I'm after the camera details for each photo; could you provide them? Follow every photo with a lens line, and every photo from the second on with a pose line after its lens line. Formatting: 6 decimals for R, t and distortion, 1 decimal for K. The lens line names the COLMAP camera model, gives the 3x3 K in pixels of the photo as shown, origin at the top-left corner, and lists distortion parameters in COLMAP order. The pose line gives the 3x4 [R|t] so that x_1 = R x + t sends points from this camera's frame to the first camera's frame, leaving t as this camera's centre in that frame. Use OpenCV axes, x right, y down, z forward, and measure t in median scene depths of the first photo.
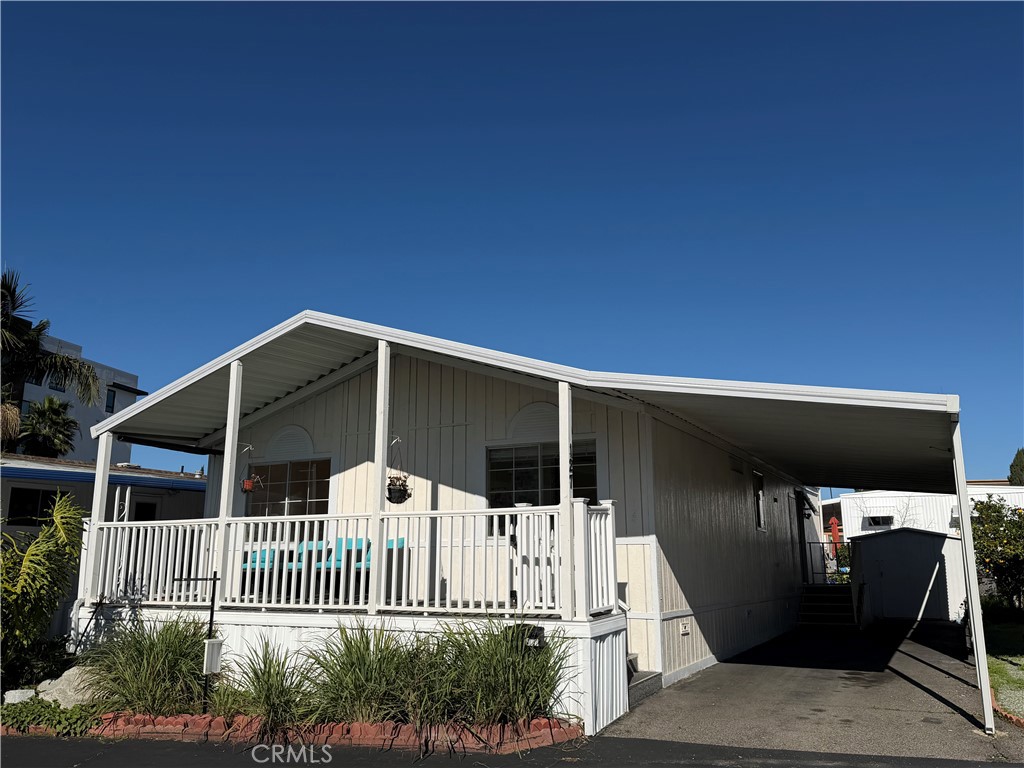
lens RADIAL K [[840.0, 0, 514.8], [0, 840.0, 378.3], [0, 0, 1]] dist [0.176763, -0.323527]
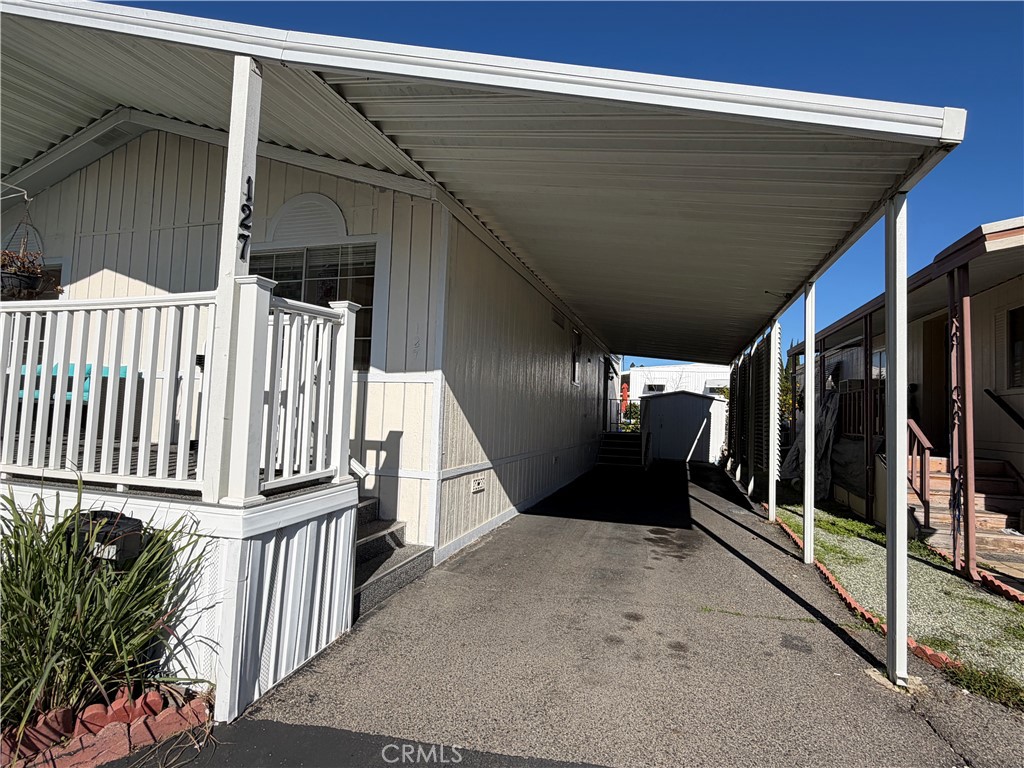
lens RADIAL K [[534.5, 0, 512.0], [0, 534.5, 384.0], [0, 0, 1]] dist [0.001012, 0.000070]
pose [[0.985626, 0.046146, 0.162517, 0.146756], [-0.071636, 0.985367, 0.154660, 0.116113], [-0.153002, -0.164079, 0.974509, 0.518901]]
